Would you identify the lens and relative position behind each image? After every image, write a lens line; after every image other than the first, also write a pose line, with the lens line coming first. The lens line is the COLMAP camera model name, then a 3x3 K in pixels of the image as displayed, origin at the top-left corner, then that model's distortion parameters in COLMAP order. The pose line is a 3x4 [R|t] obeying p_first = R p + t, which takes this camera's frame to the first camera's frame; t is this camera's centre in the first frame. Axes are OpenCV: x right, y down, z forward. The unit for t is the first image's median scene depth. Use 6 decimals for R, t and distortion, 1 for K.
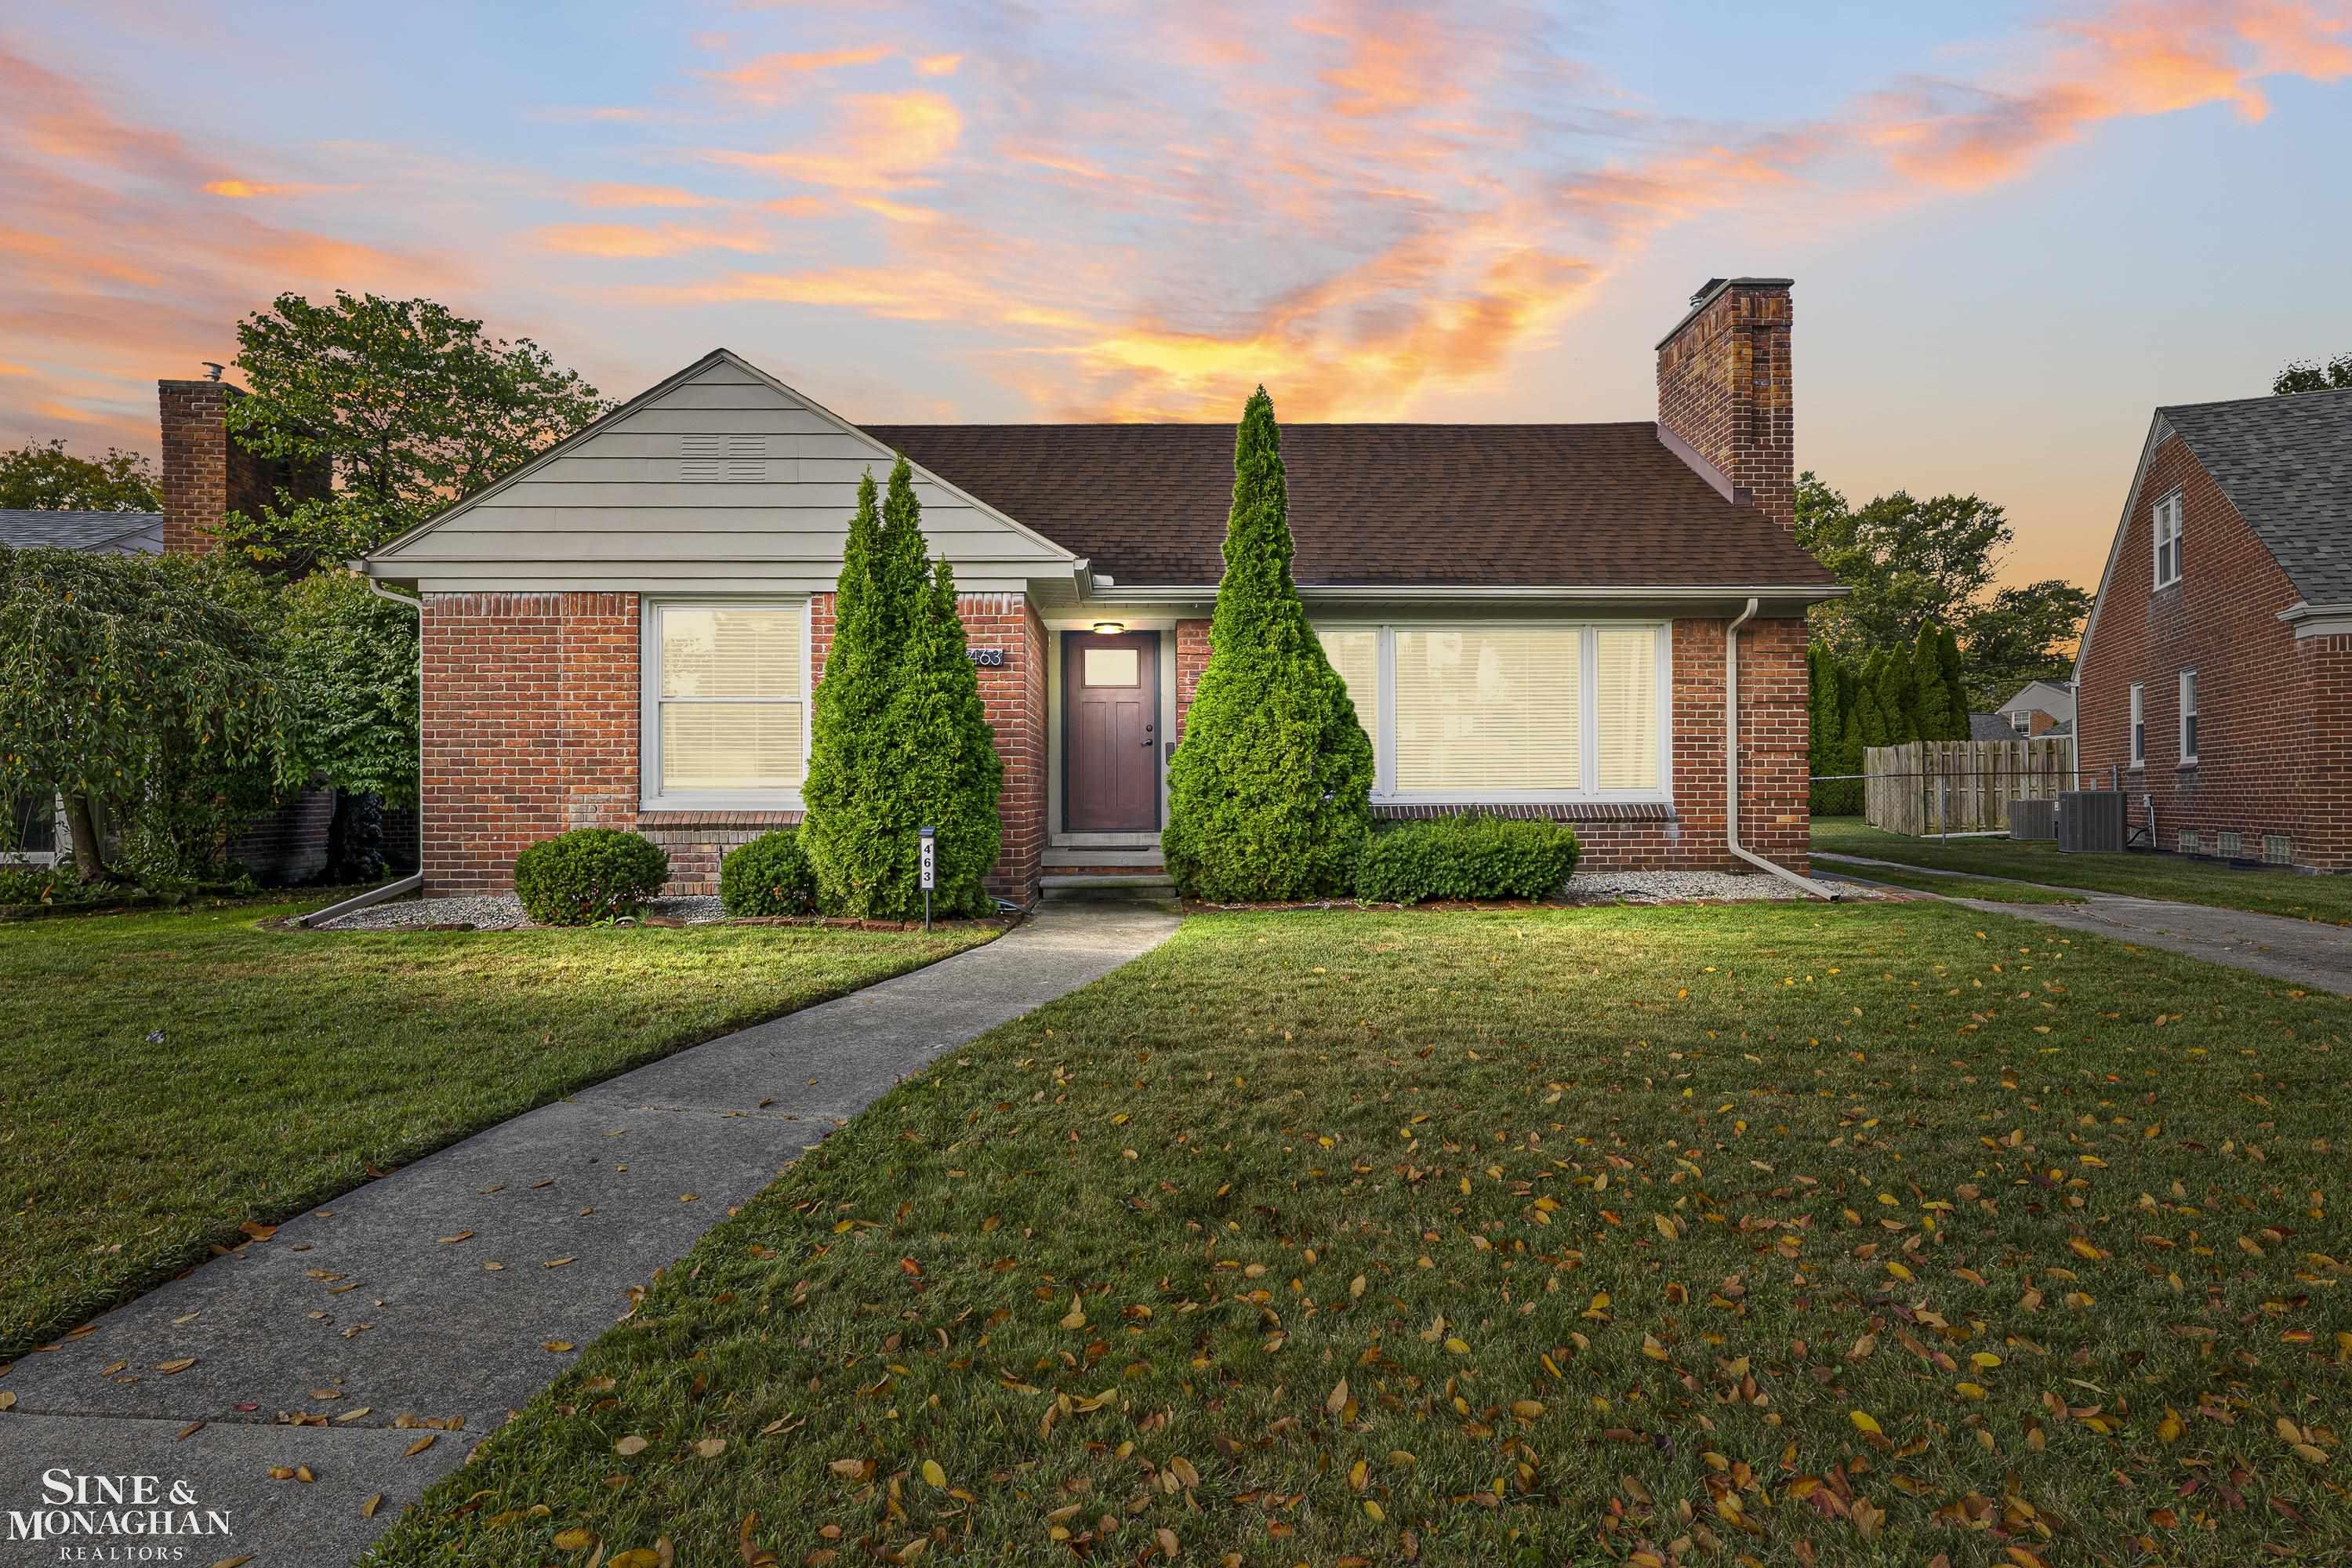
lens RADIAL K [[1227.9, 0, 1176.0], [0, 1227.9, 784.0], [0, 0, 1]] dist [-0.001866, -0.000470]
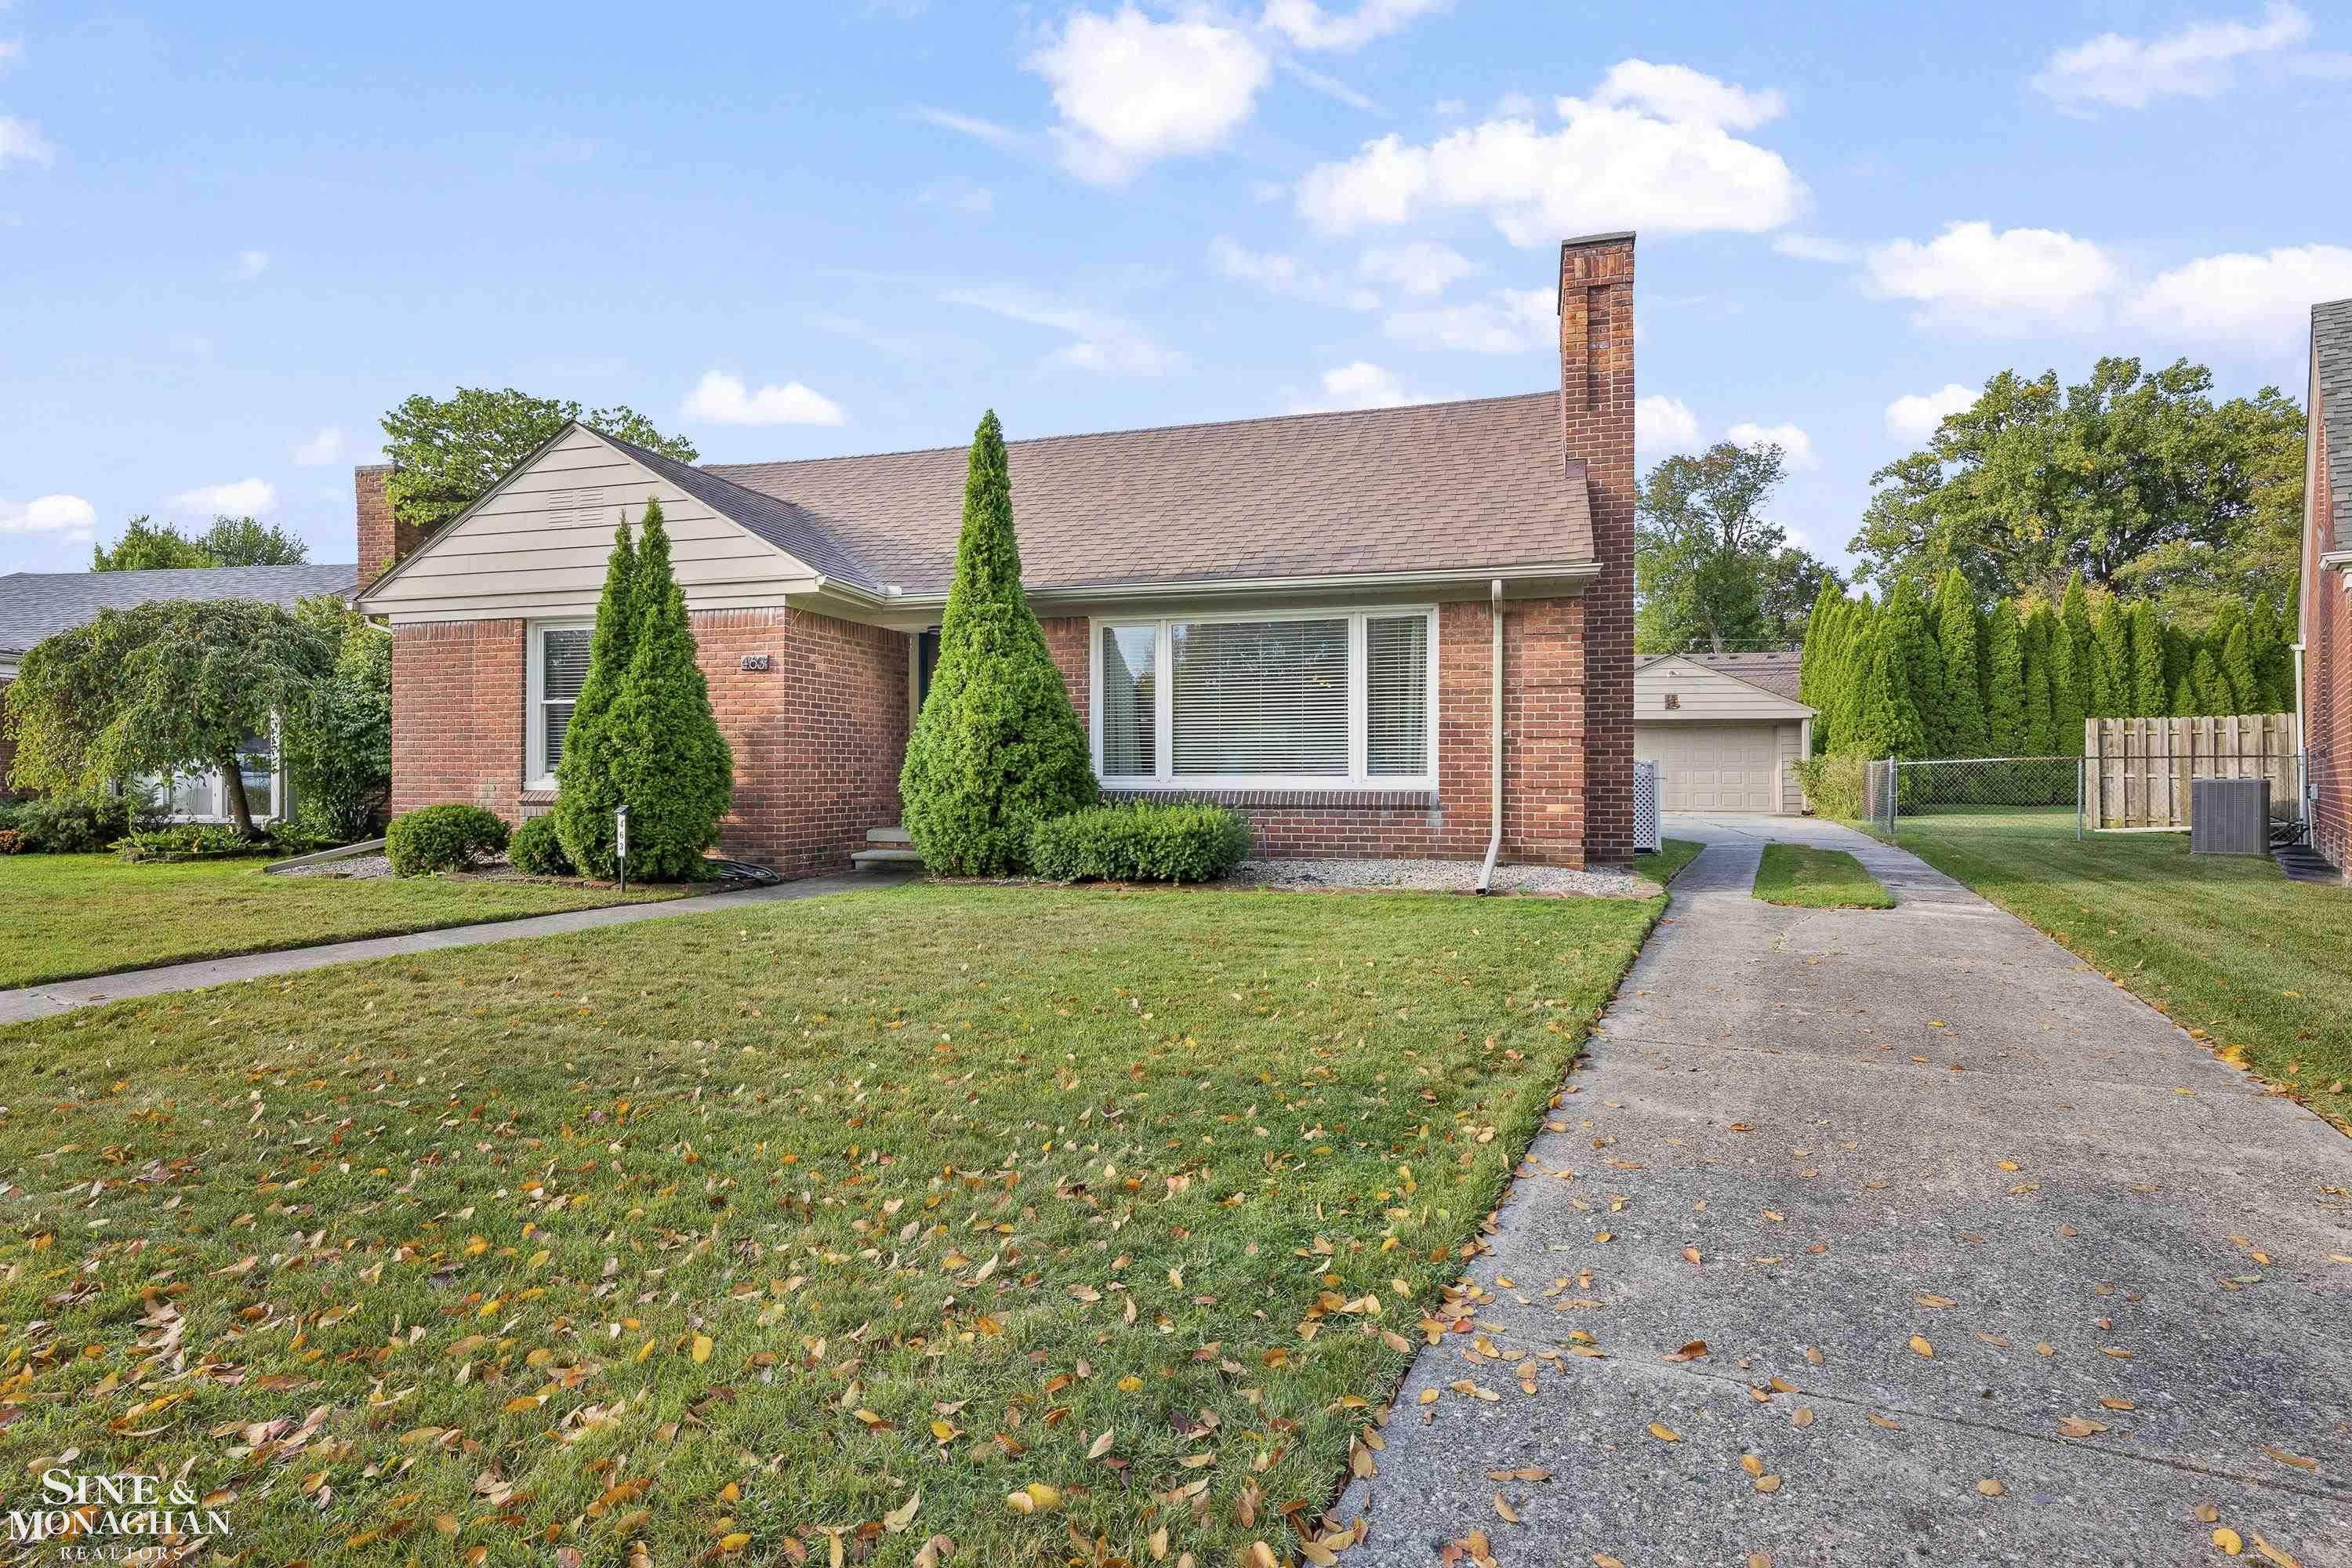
lens RADIAL K [[1205.7, 0, 1180.5], [0, 1205.7, 770.3], [0, 0, 1]] dist [-0.001487, 0.000502]
pose [[0.951607, 0.003838, -0.307294, 0.594207], [-0.001817, 0.999975, 0.006861, -0.008412], [0.307313, -0.005971, 0.951590, 0.022226]]
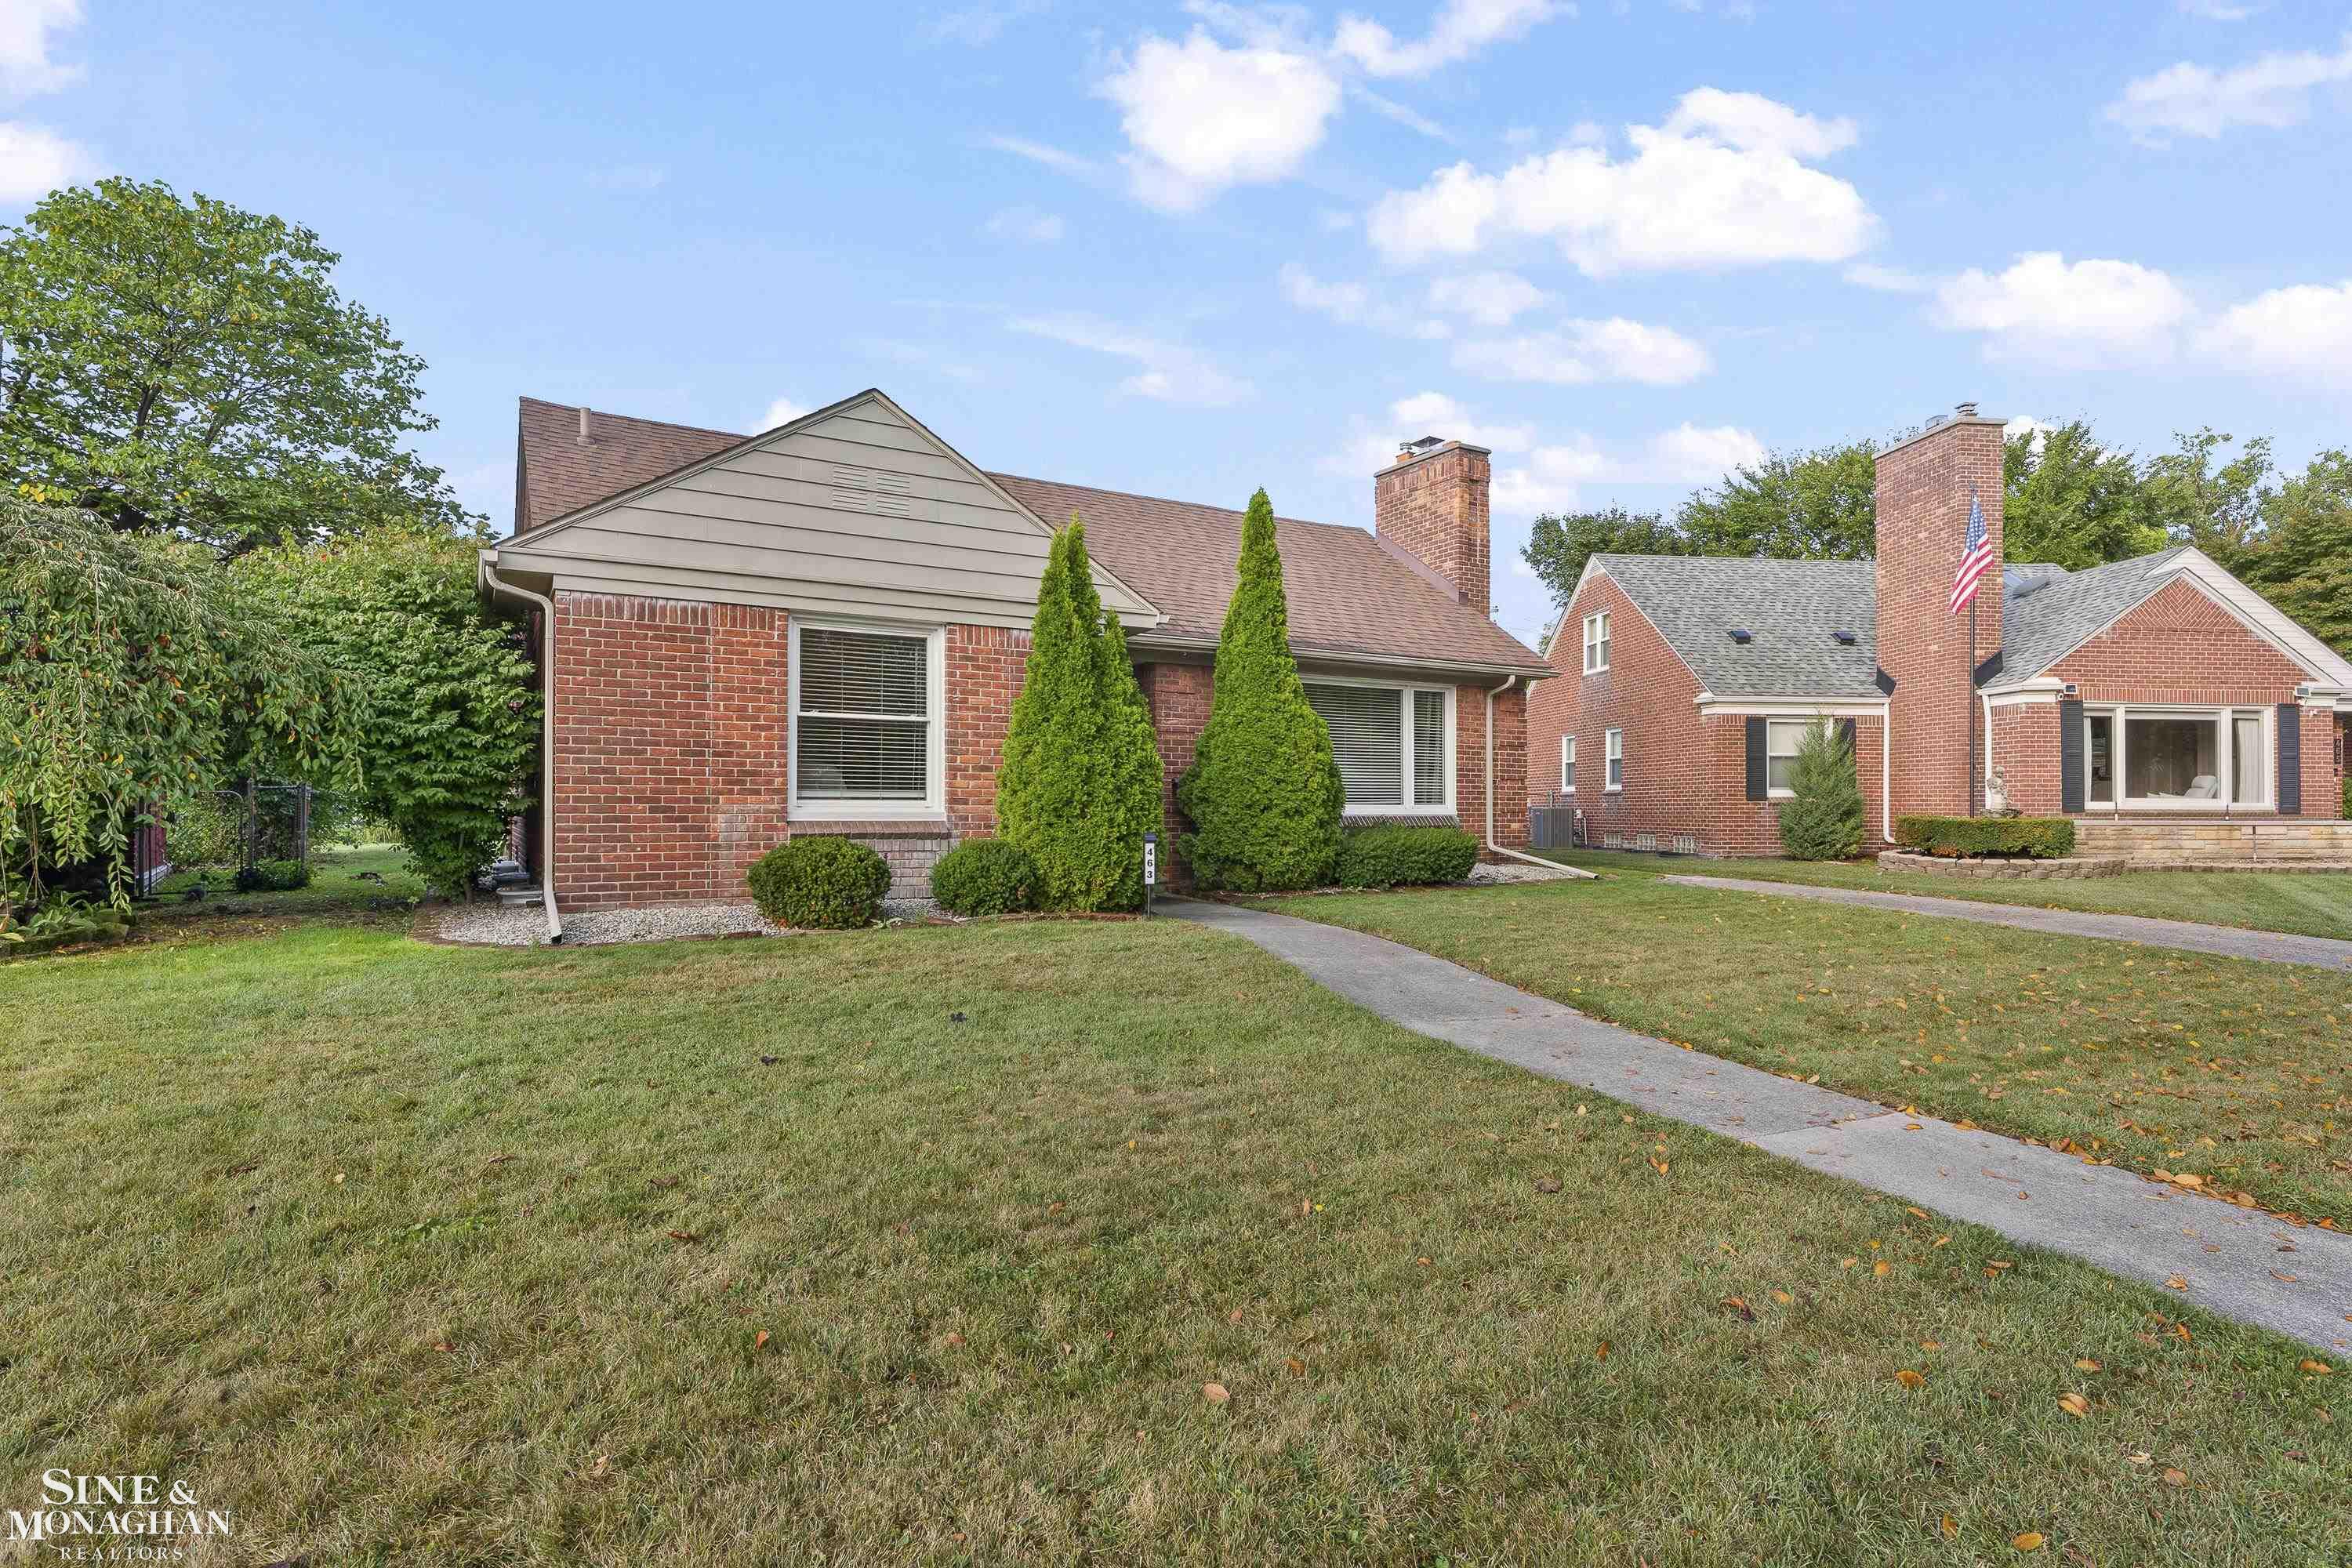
lens RADIAL K [[1189.2, 0, 1179.7], [0, 1189.2, 787.6], [0, 0, 1]] dist [0.000288, -0.000042]
pose [[0.866859, 0.013149, 0.498379, -0.650631], [-0.009639, 0.999907, -0.009616, 0.000258], [-0.498460, 0.003532, 0.866906, -0.030538]]
